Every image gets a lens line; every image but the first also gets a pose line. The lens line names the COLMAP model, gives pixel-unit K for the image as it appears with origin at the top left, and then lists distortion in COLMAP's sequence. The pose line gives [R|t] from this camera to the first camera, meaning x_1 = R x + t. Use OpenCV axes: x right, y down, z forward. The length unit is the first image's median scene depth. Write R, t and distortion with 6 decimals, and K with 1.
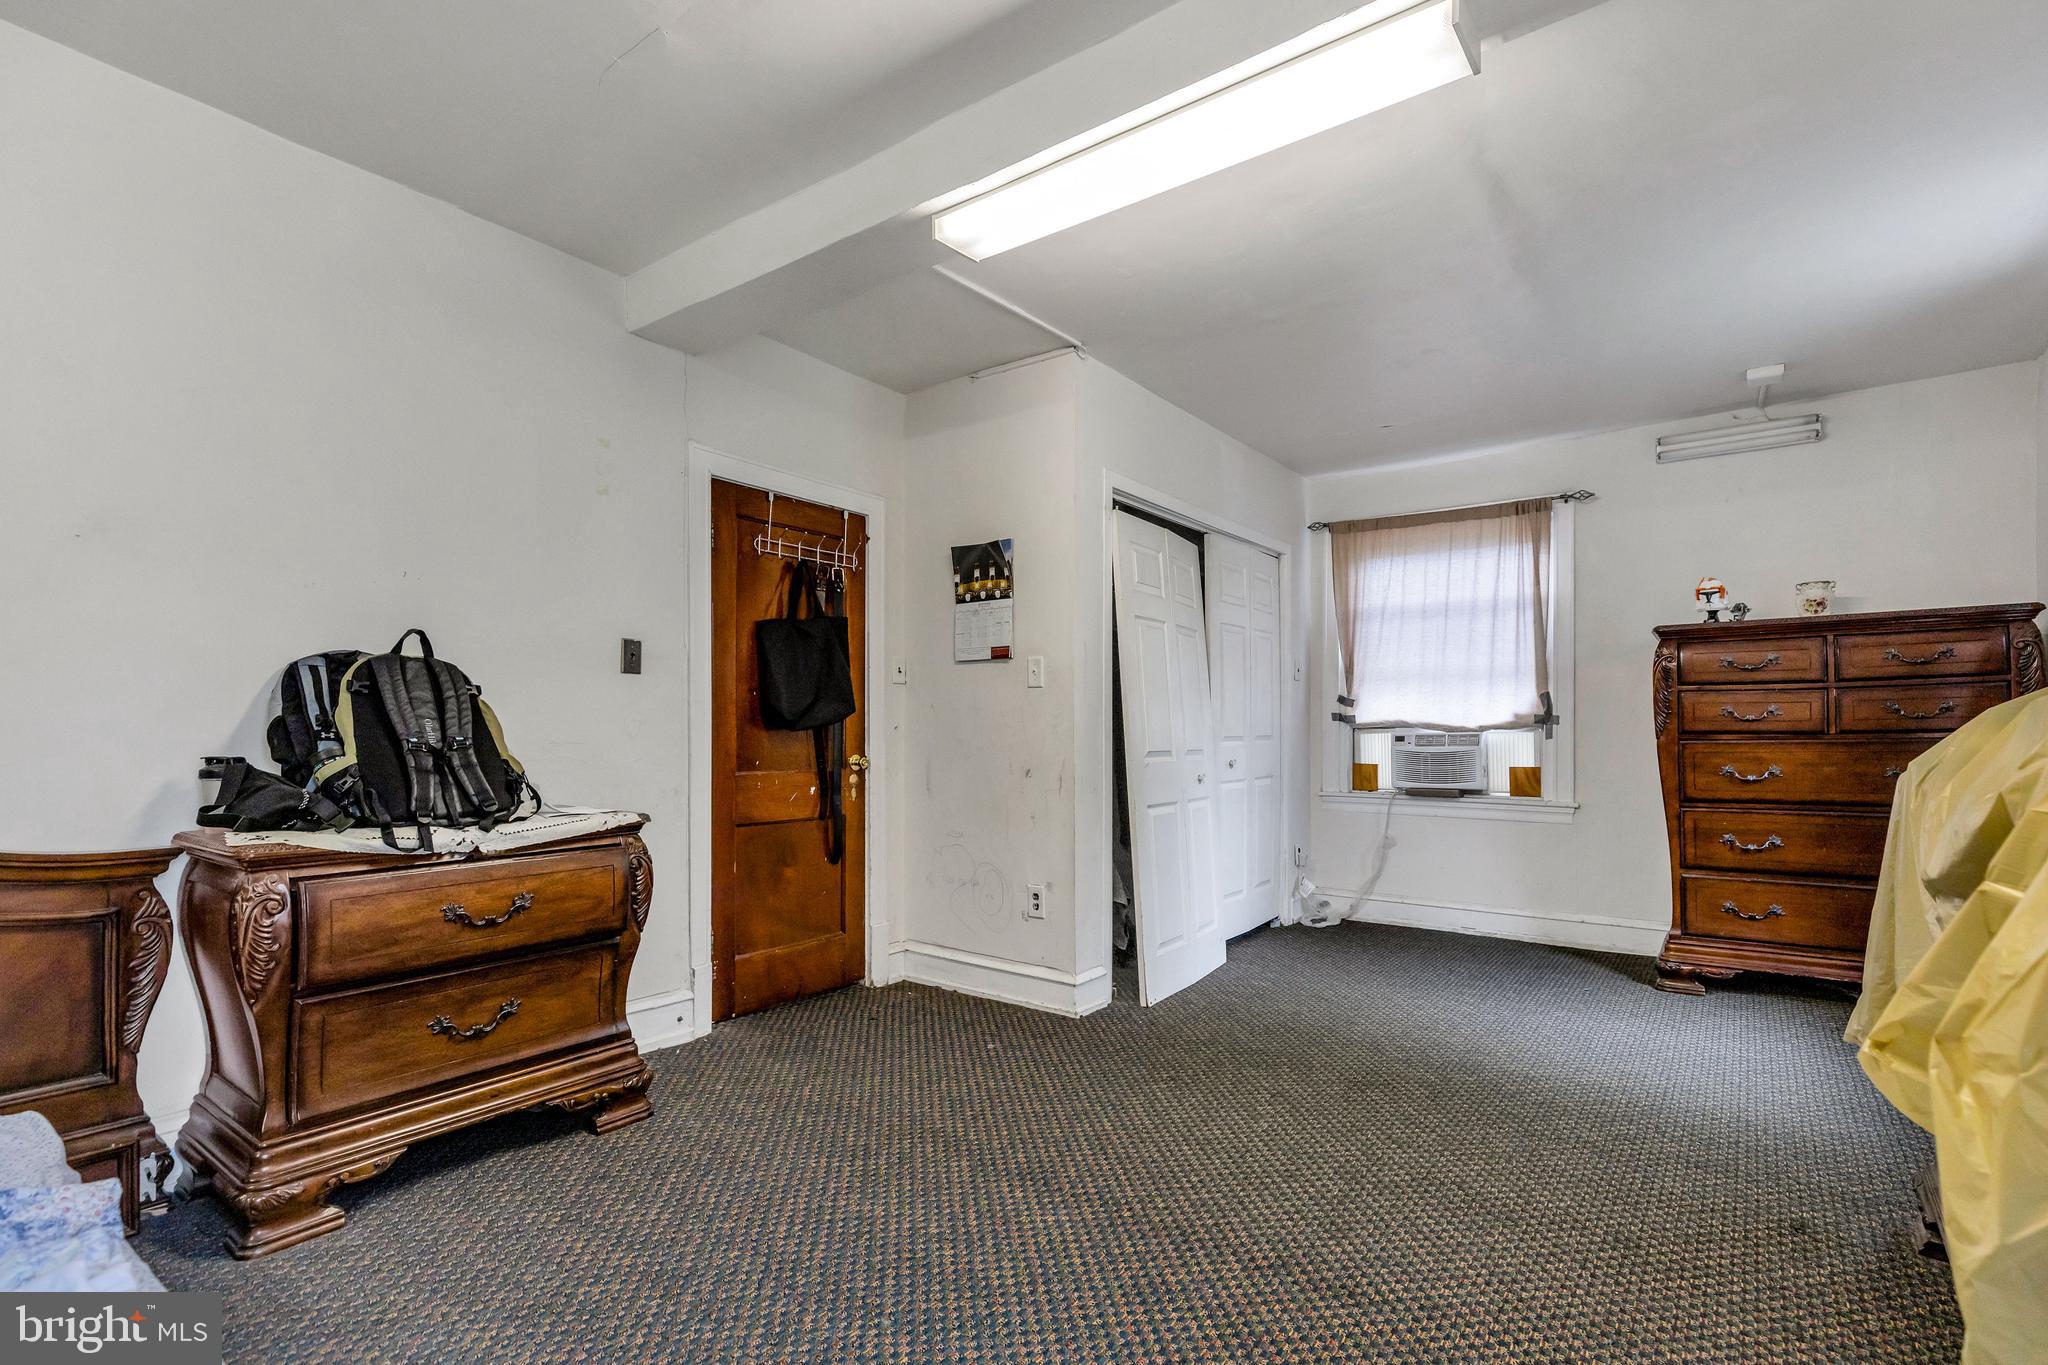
lens RADIAL K [[950.1, 0, 1023.3], [0, 950.1, 698.1], [0, 0, 1]] dist [0.002572, -0.000494]
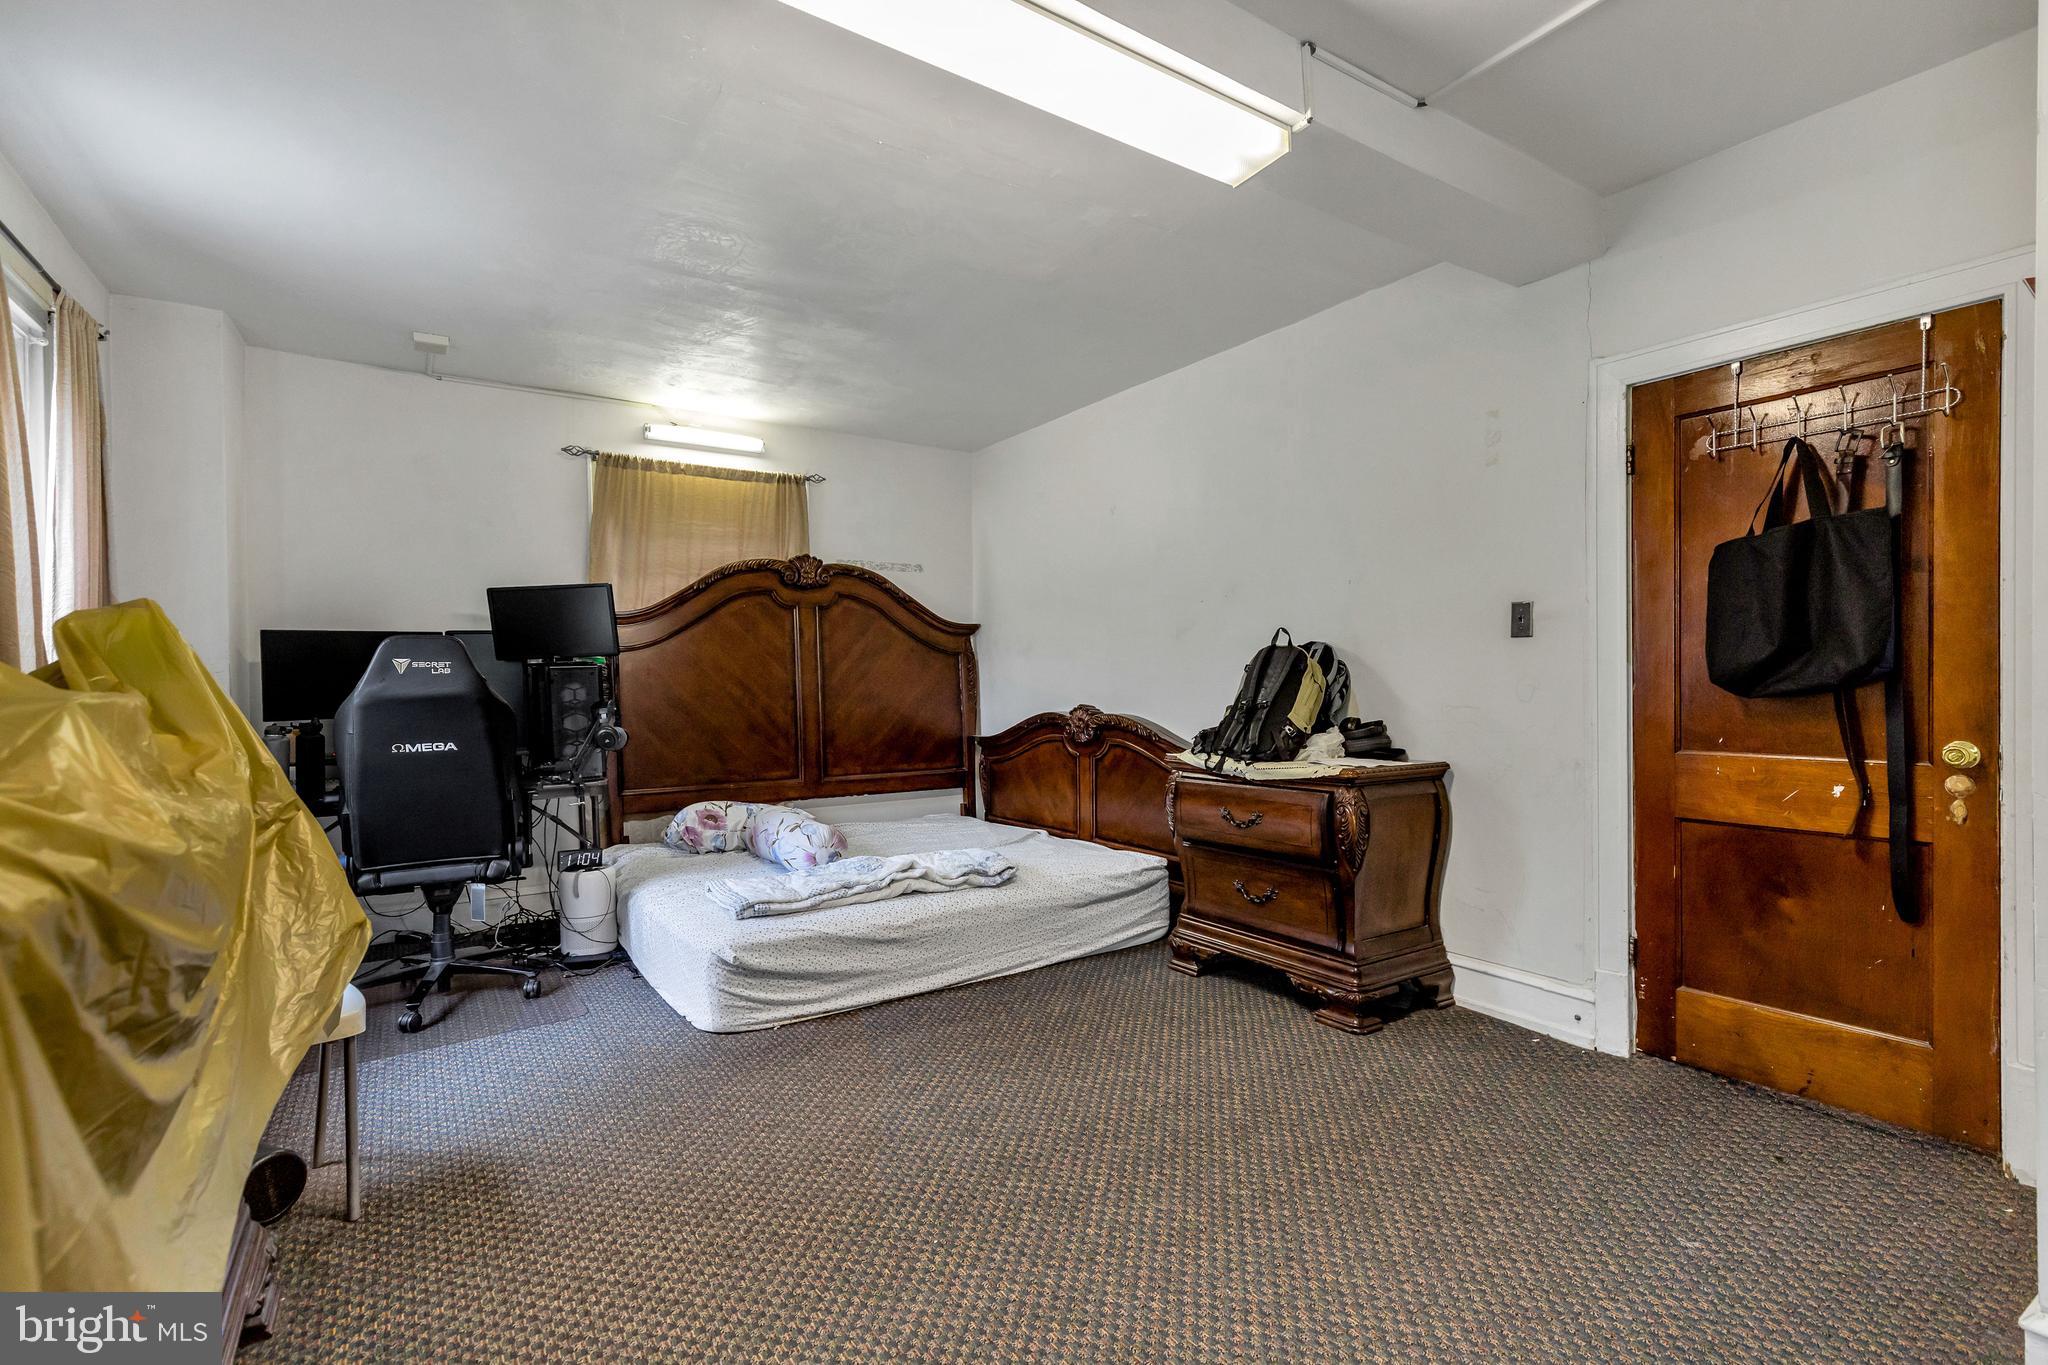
lens RADIAL K [[950.1, 0, 1022.4], [0, 950.1, 688.4], [0, 0, 1]] dist [0.002572, -0.000494]
pose [[-0.331837, -0.000747, -0.943337, 0.656663], [0.033950, 0.999342, -0.012734, 0.020980], [0.942726, -0.036252, -0.331593, 0.816879]]
